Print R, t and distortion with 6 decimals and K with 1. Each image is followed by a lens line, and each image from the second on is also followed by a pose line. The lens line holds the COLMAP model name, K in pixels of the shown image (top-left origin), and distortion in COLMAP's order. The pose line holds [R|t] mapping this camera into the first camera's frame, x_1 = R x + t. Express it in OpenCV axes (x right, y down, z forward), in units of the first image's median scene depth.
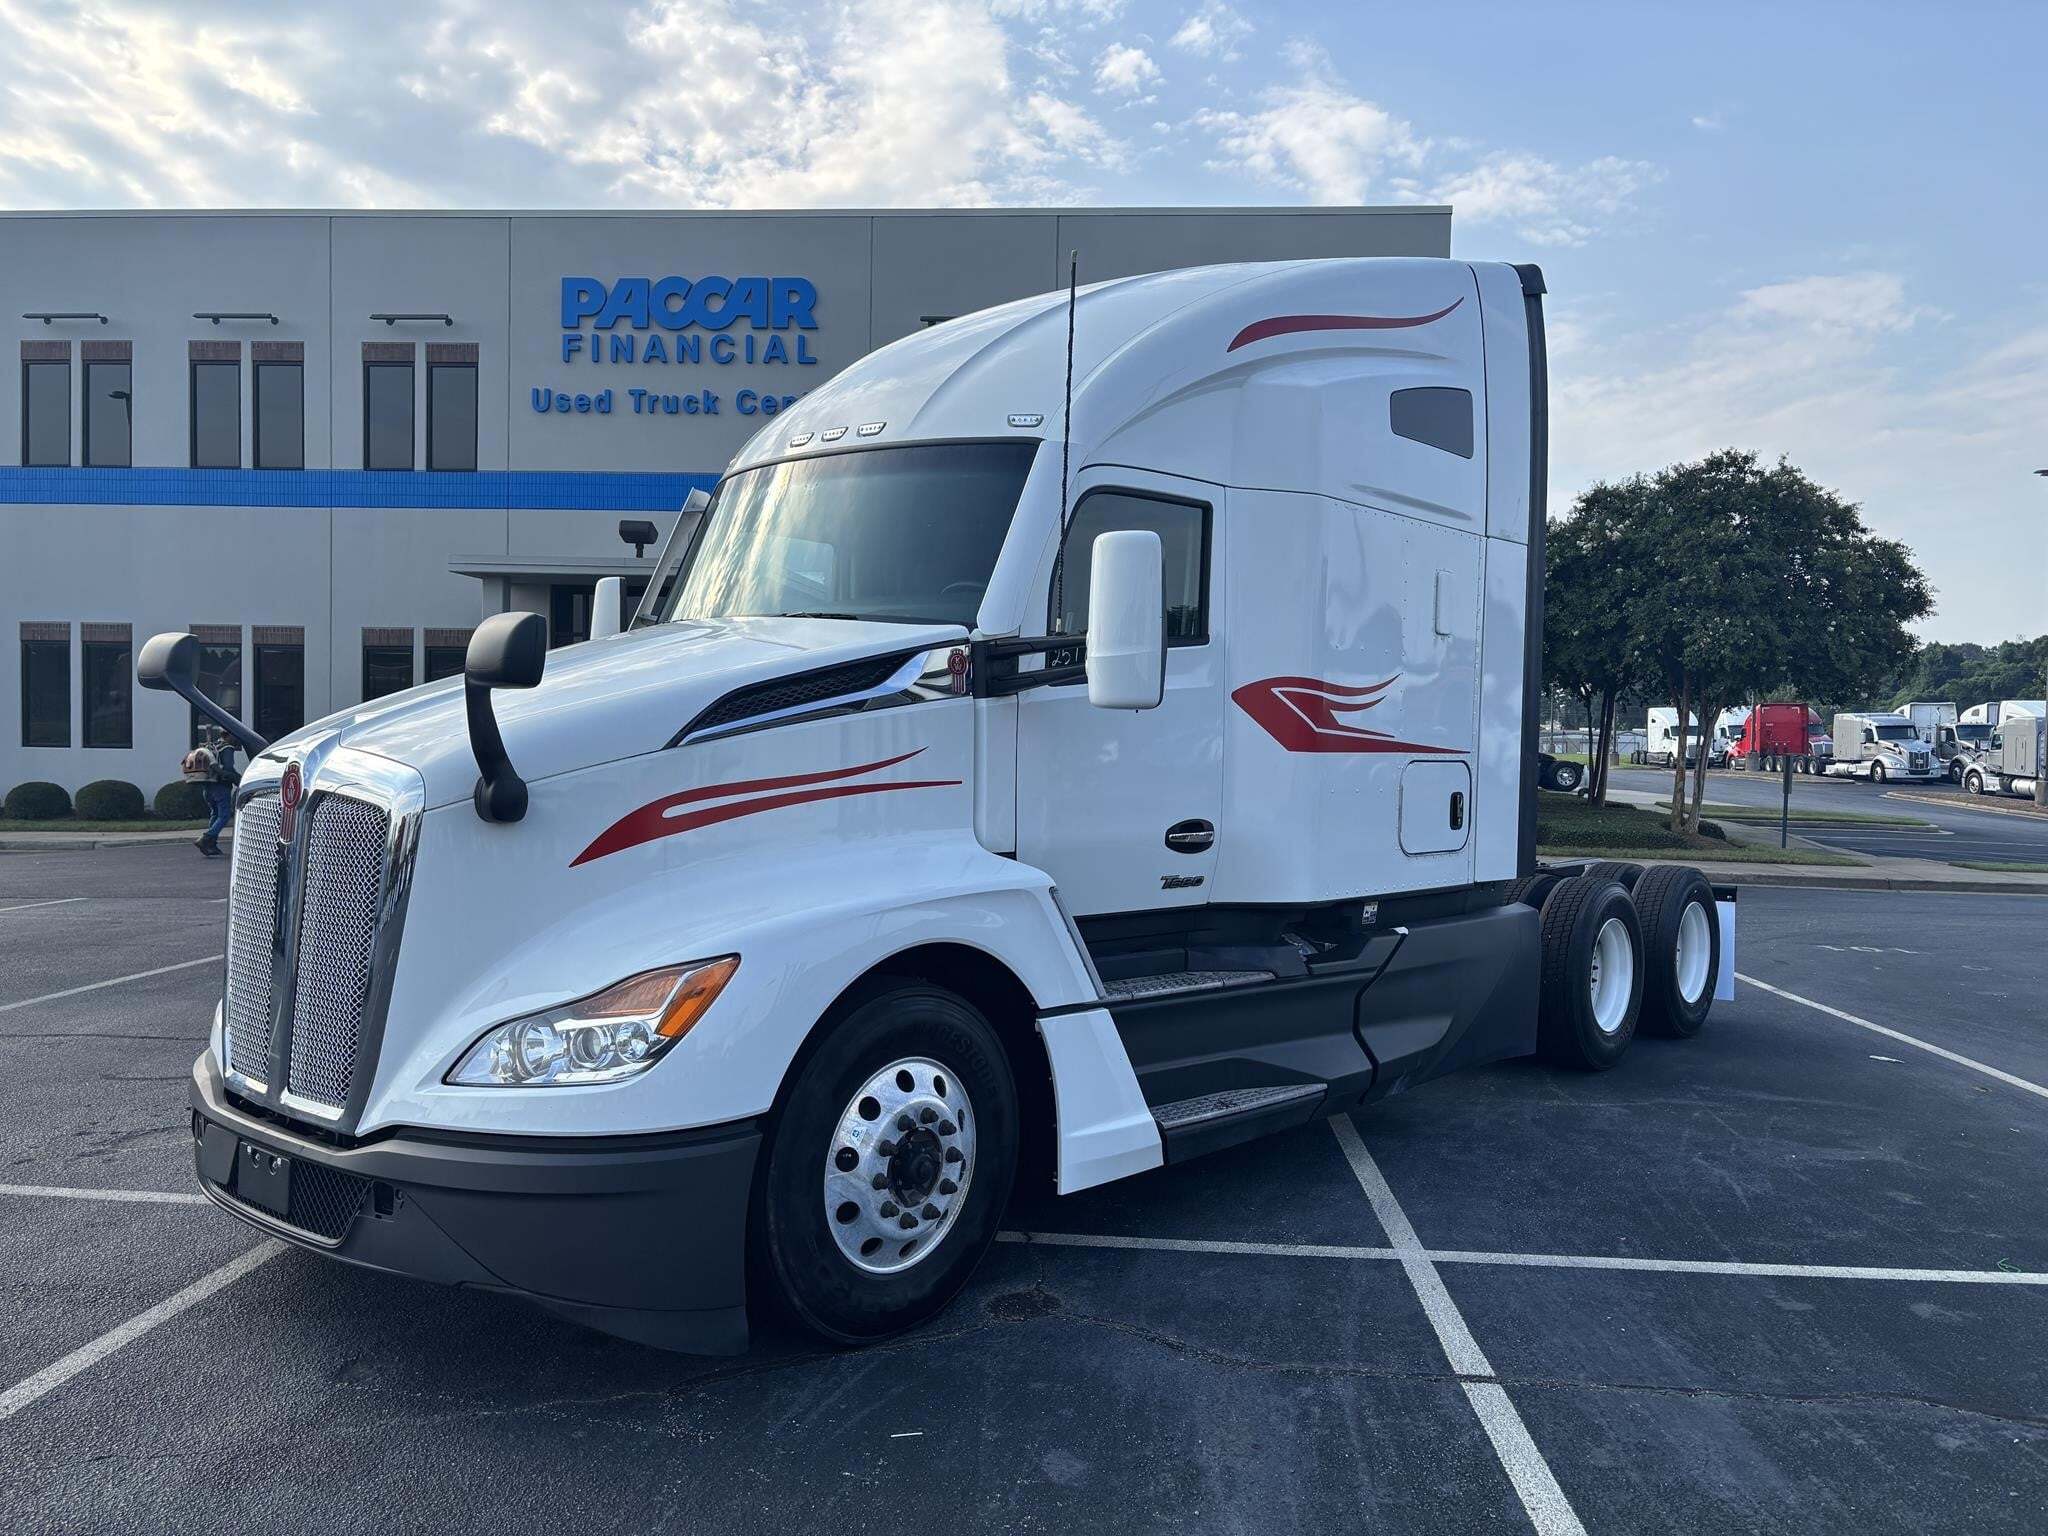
lens RADIAL K [[1557.9, 0, 1022.6], [0, 1557.9, 774.5], [0, 0, 1]] dist [0.039890, -0.026180]
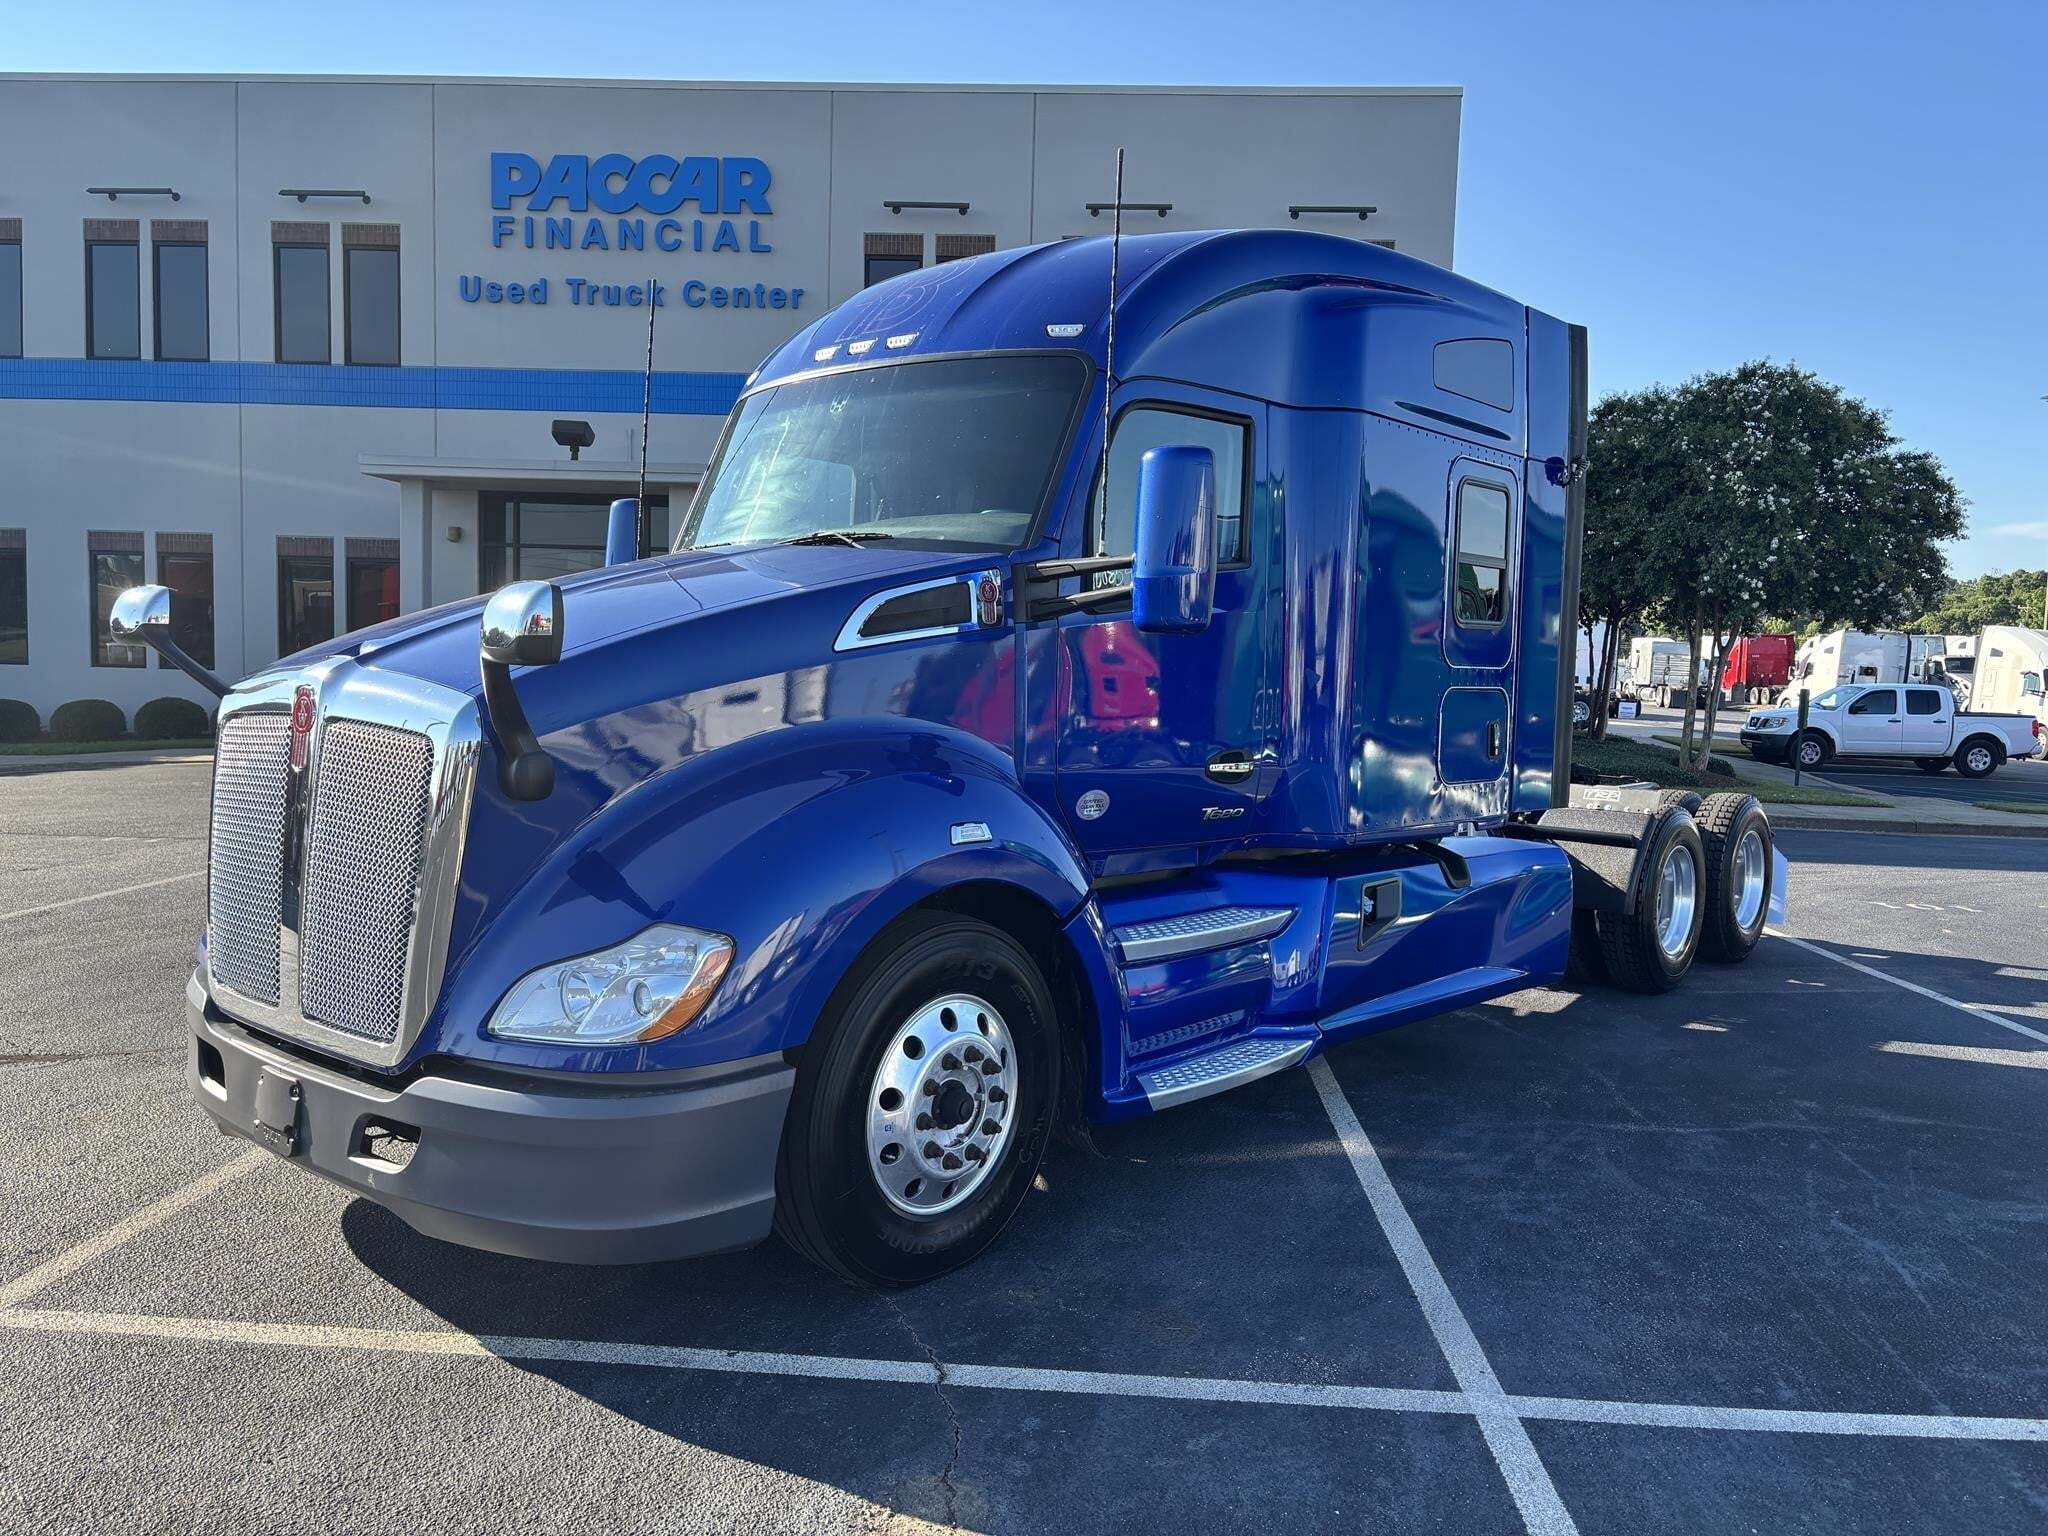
lens RADIAL K [[1476.7, 0, 1043.5], [0, 1476.7, 762.6], [0, 0, 1]] dist [0.038518, -0.035445]
pose [[0.999697, 0.007559, 0.023414, 0.010109], [-0.008554, 0.999050, 0.042732, -0.001870], [-0.023069, -0.042920, 0.998812, 0.111226]]
